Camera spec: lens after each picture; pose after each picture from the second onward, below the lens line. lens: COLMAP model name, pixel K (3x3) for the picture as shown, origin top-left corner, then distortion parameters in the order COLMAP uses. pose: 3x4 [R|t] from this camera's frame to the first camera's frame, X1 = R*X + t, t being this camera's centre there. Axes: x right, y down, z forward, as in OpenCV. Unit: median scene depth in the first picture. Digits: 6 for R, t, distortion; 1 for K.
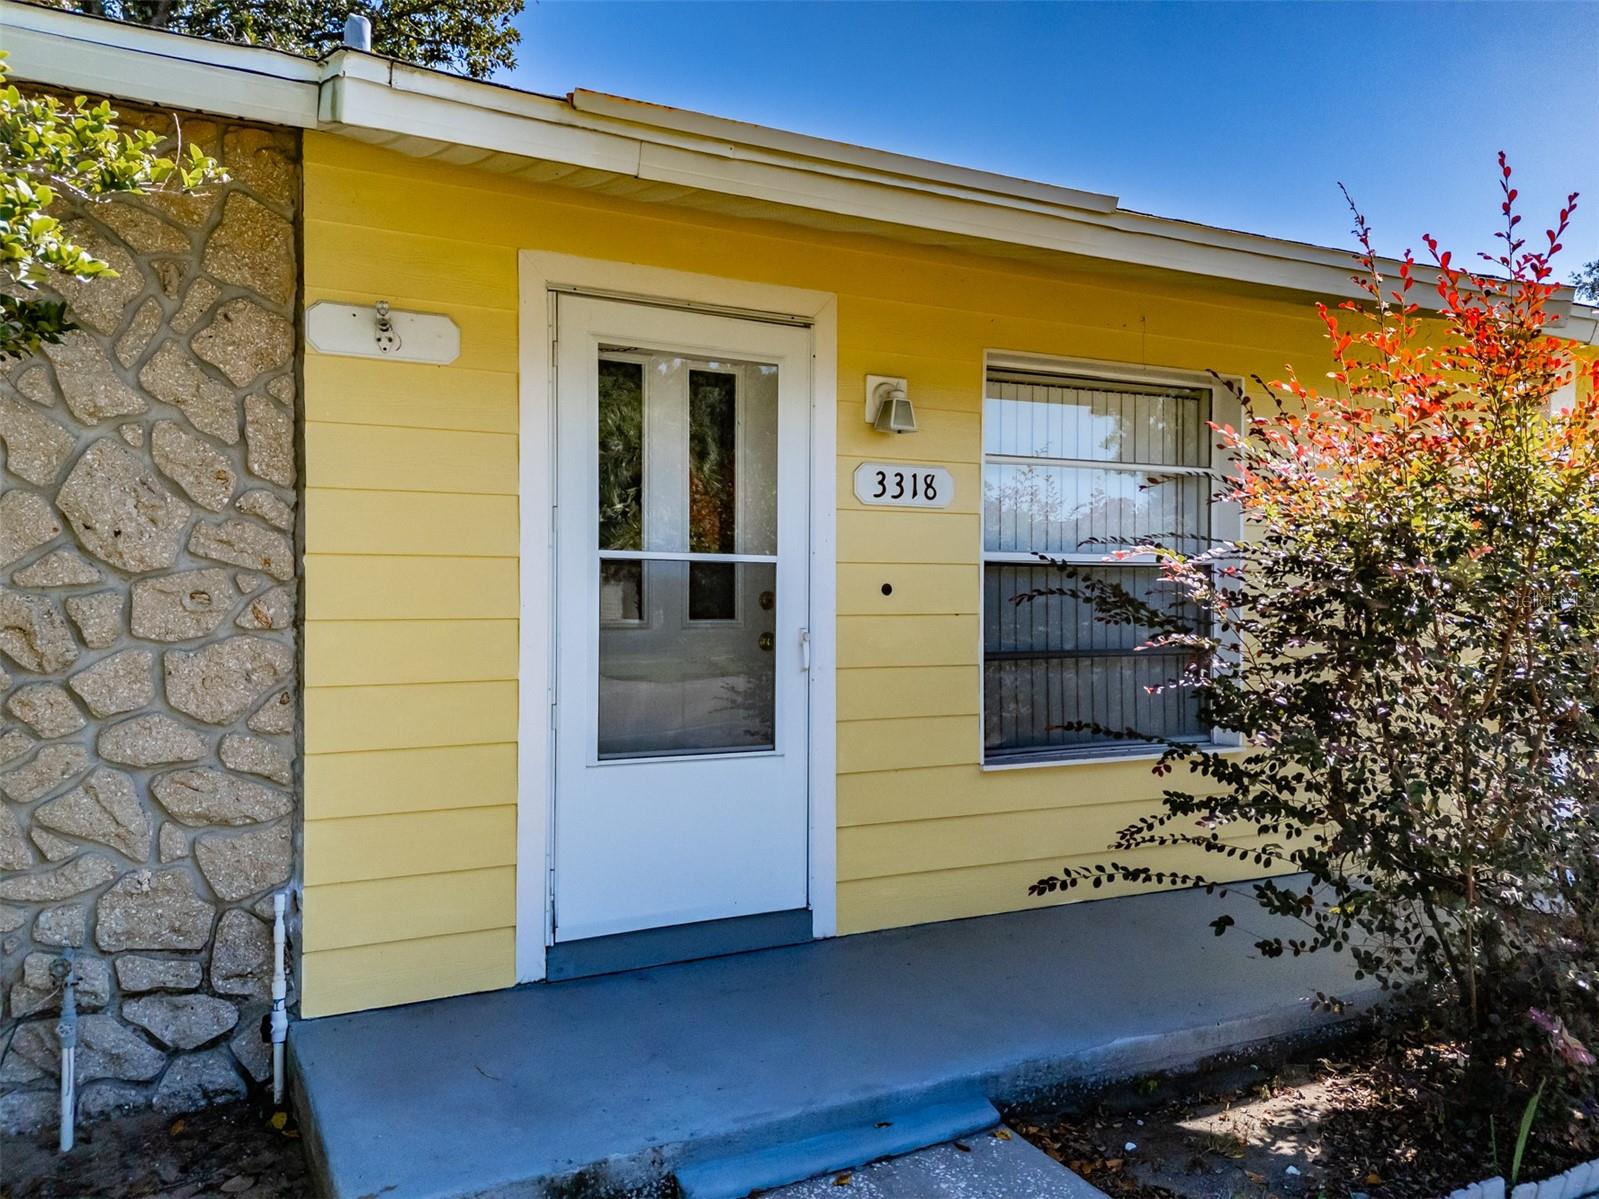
lens RADIAL K [[1177.0, 0, 799.5], [0, 1177.0, 599.5], [0, 0, 1]] dist [0.040260, -0.005640]
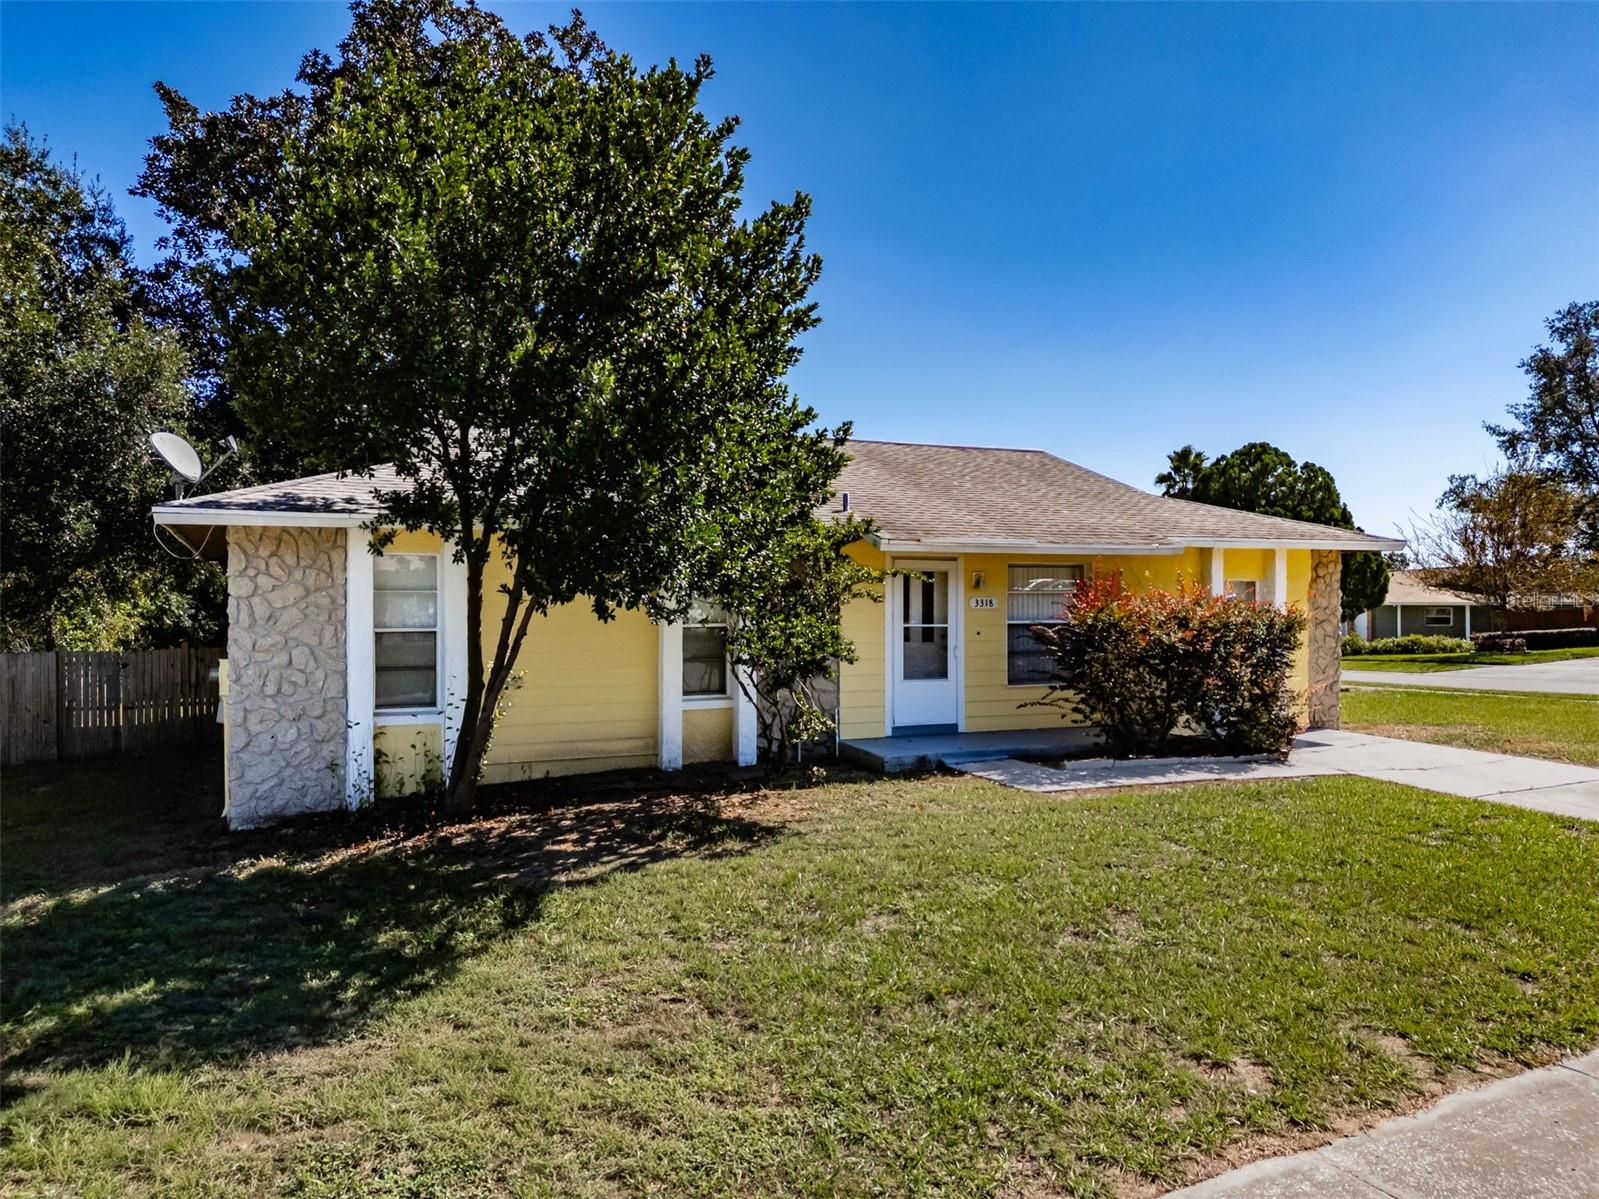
lens RADIAL K [[1186.1, 0, 798.0], [0, 1186.1, 593.3], [0, 0, 1]] dist [0.079678, -0.069288]
pose [[0.999300, -0.003414, -0.037265, -0.352845], [0.003027, 0.999941, -0.010444, -0.098654], [0.037298, 0.010324, 0.999251, -2.719480]]
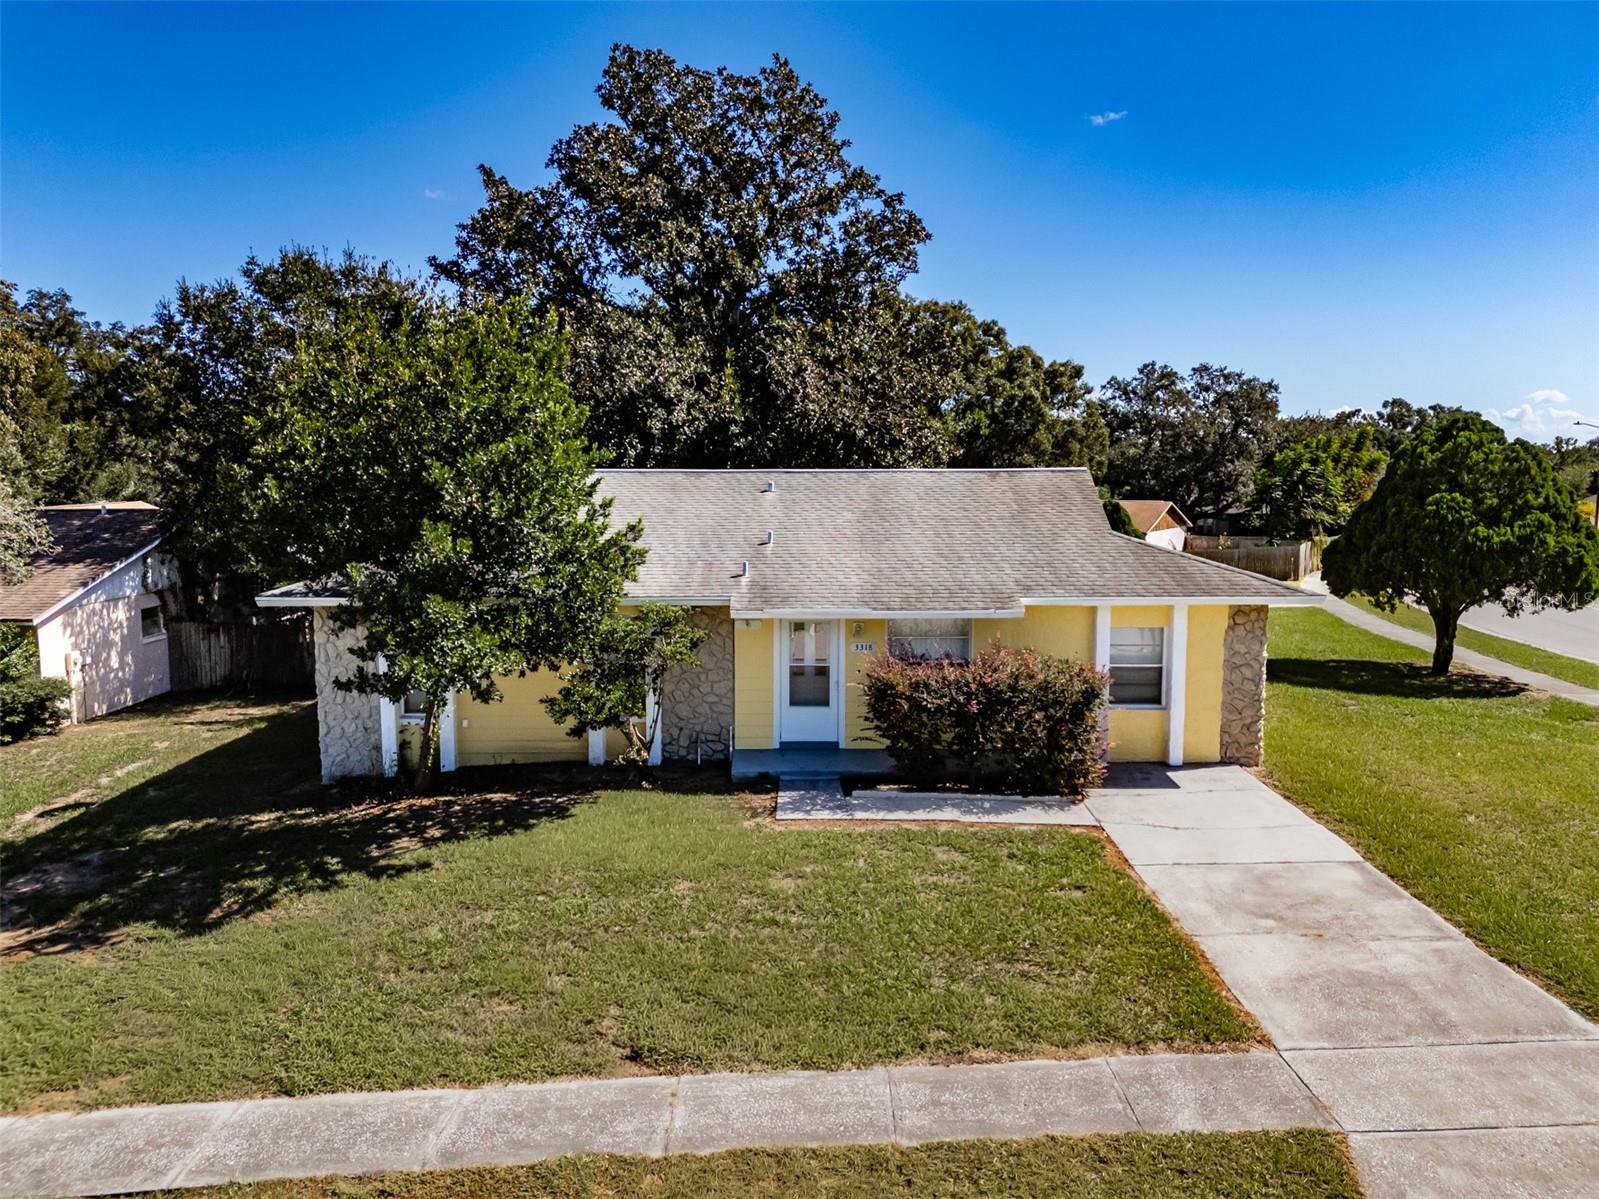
lens RADIAL K [[1186.1, 0, 798.0], [0, 1186.1, 593.3], [0, 0, 1]] dist [0.079678, -0.069288]
pose [[0.890226, 0.048974, -0.452880, 1.986067], [0.000058, 0.994192, 0.107625, -0.826696], [0.455520, -0.095837, 0.885052, -3.167691]]
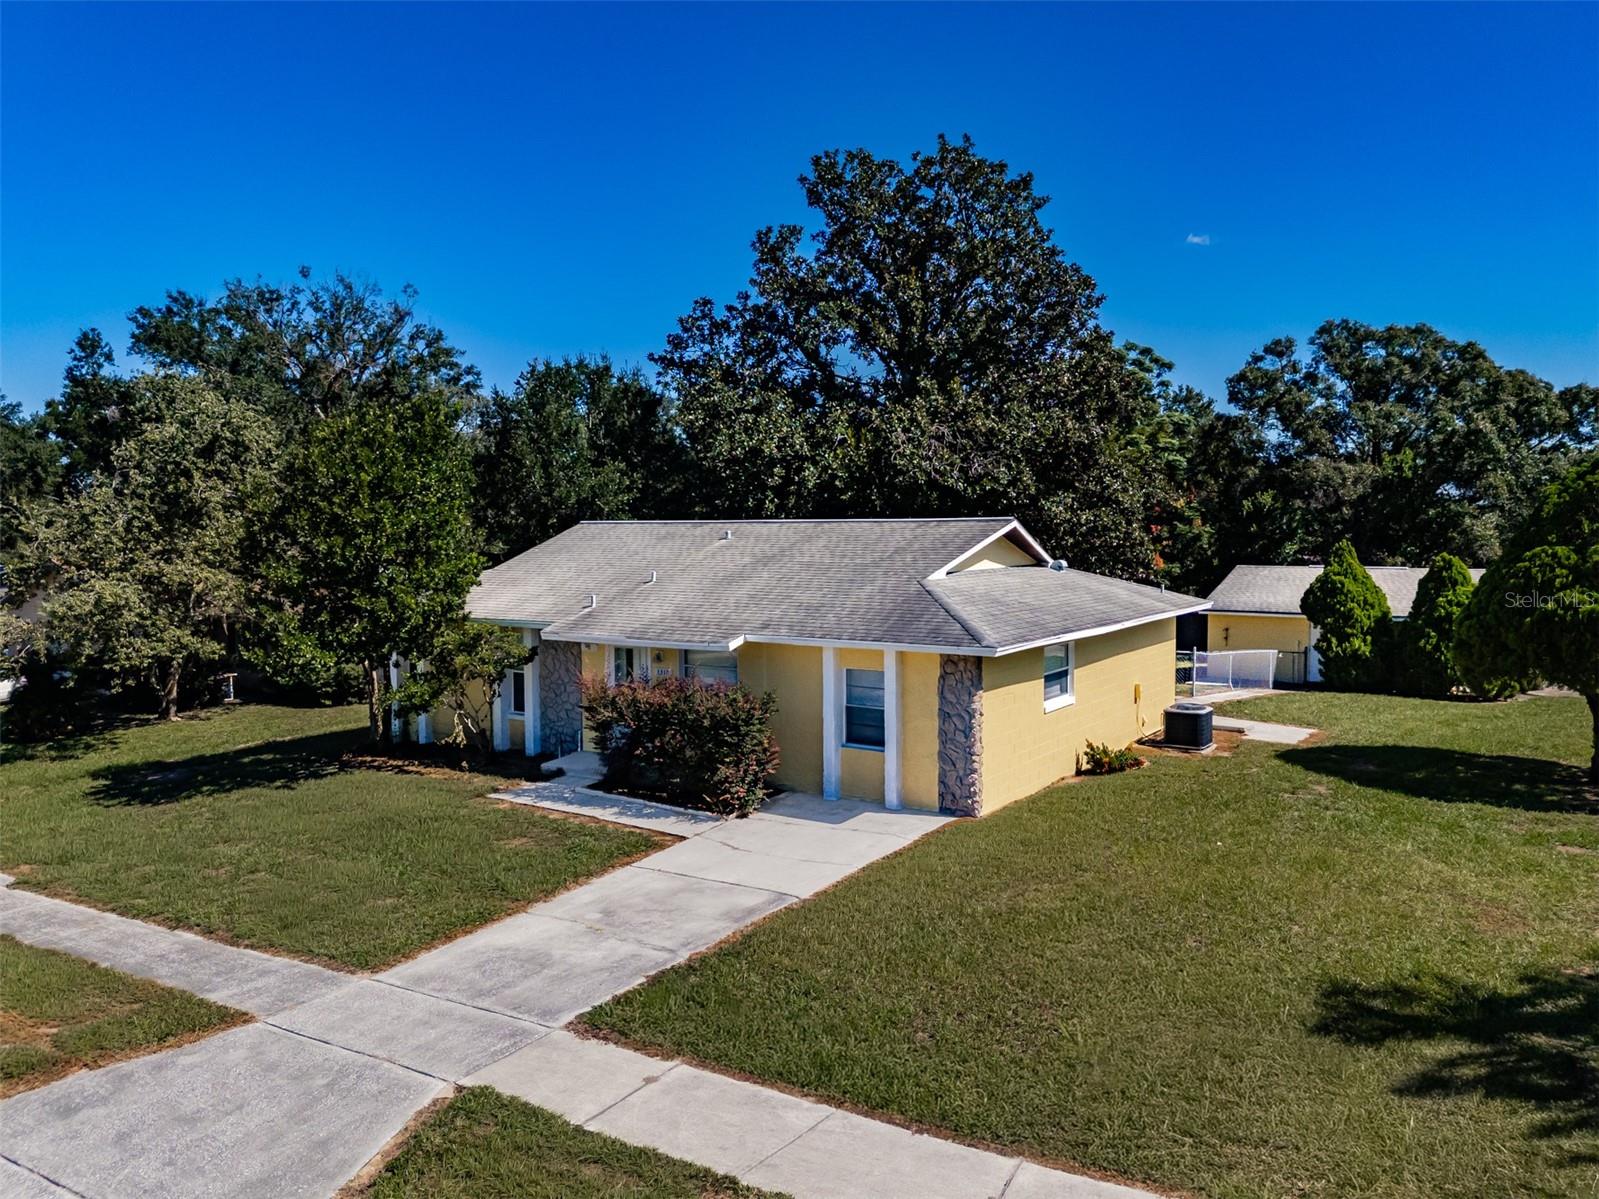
lens RADIAL K [[1186.1, 0, 798.0], [0, 1186.1, 593.3], [0, 0, 1]] dist [0.079678, -0.069288]
pose [[0.468187, 0.051116, -0.882150, 5.196300], [0.006113, 0.998114, 0.061080, -0.798484], [0.883608, -0.033990, 0.466992, -0.900821]]
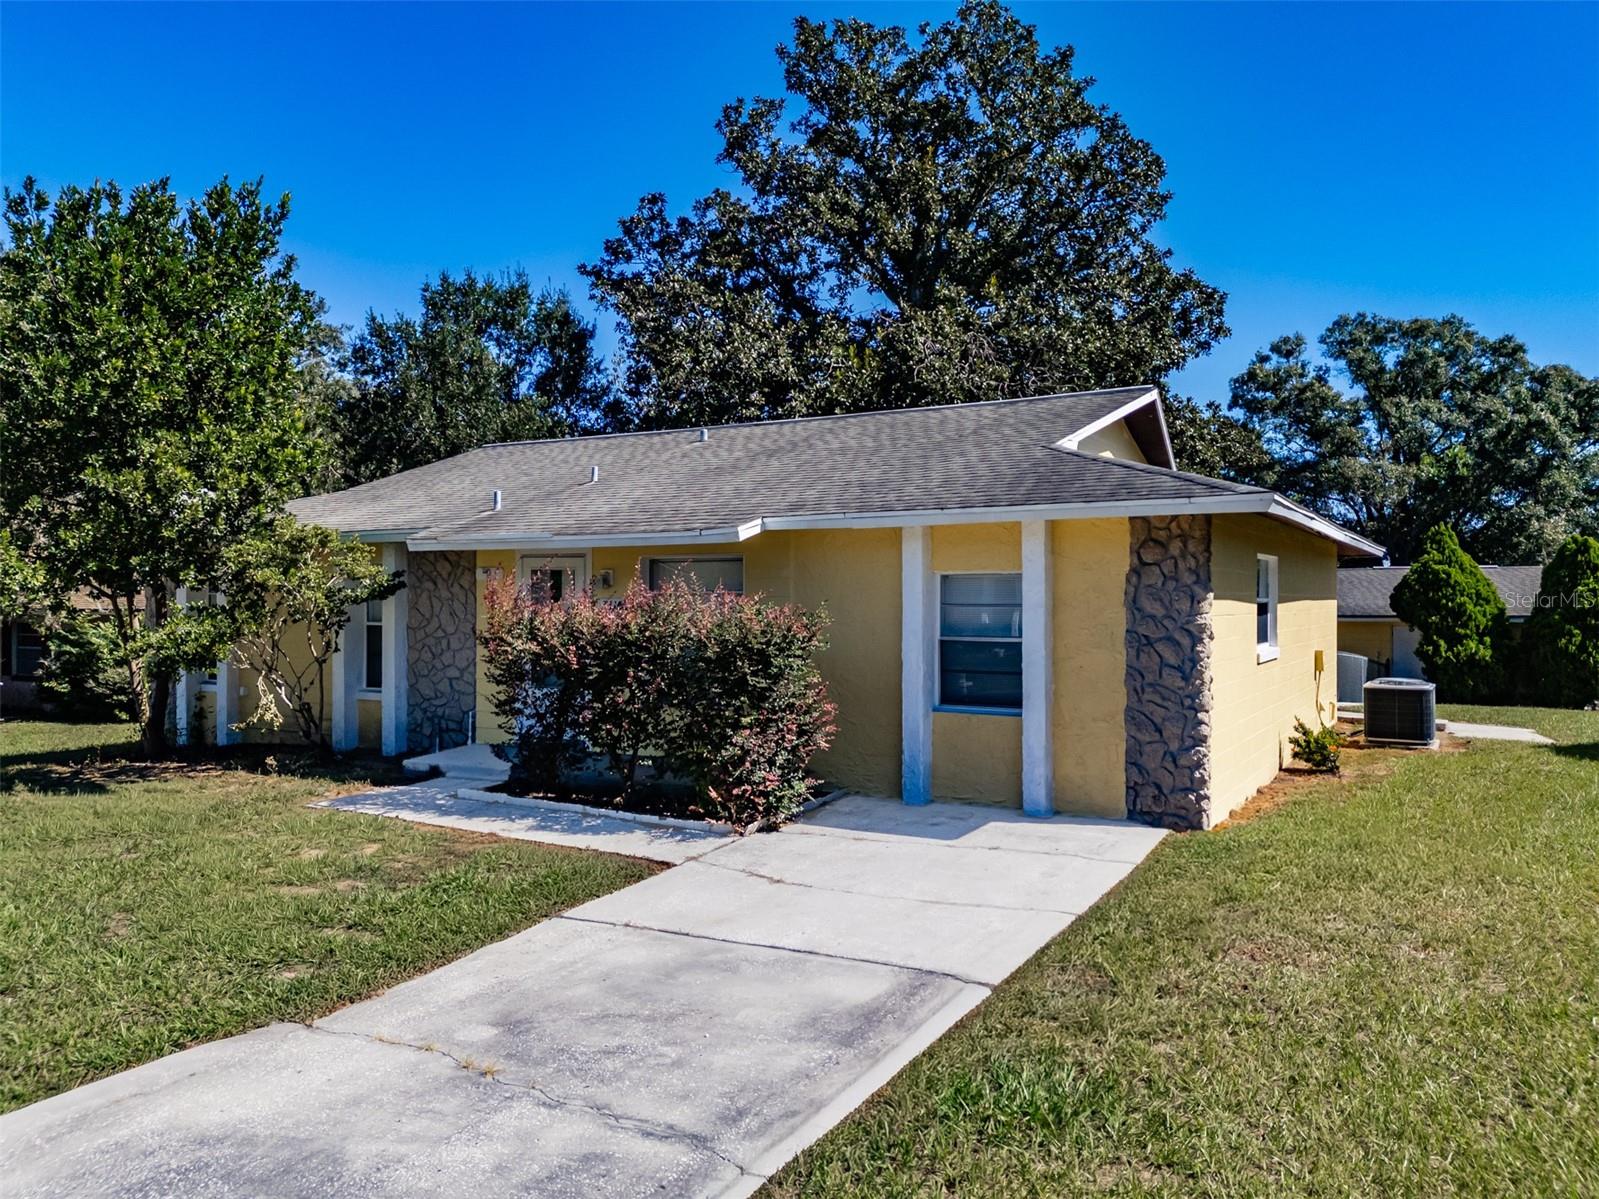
lens RADIAL K [[1177.0, 0, 799.5], [0, 1177.0, 599.5], [0, 0, 1]] dist [0.040260, -0.005640]
pose [[0.533574, -0.000114, -0.845753, 3.146328], [-0.003069, 0.999993, -0.002071, -0.116443], [0.845748, 0.003701, 0.533570, -0.215533]]
